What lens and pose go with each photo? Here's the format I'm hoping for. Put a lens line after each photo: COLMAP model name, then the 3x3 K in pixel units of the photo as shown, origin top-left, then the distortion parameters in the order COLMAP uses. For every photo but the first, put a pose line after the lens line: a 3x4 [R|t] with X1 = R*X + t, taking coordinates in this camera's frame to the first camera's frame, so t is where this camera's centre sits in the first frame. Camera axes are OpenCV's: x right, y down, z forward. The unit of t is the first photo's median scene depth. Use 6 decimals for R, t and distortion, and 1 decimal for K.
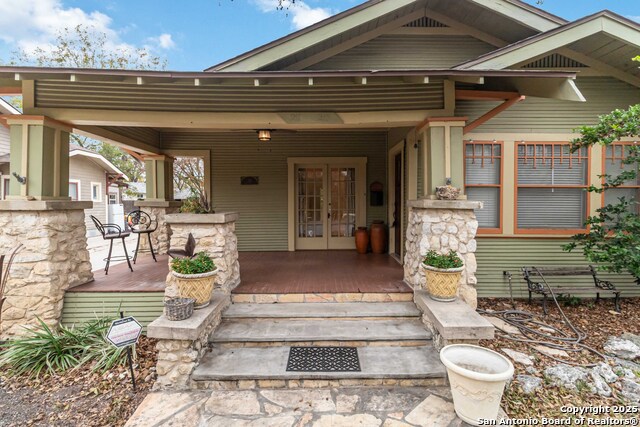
lens RADIAL K [[185.2, 0, 318.3], [0, 185.2, 212.1], [0, 0, 1]] dist [0.000449, 0.000003]
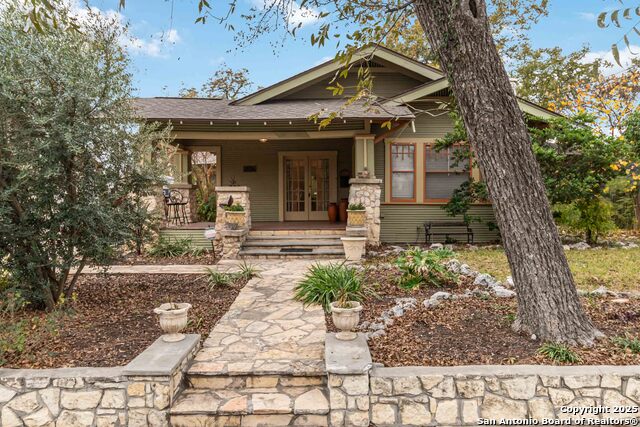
lens RADIAL K [[293.5, 0, 321.2], [0, 293.5, 213.5], [0, 0, 1]] dist [-0.002662, -0.000041]
pose [[0.999969, -0.004438, -0.006457, 0.212948], [0.004349, 0.999895, -0.013842, 0.249720], [0.006517, 0.013814, 0.999883, -1.510562]]
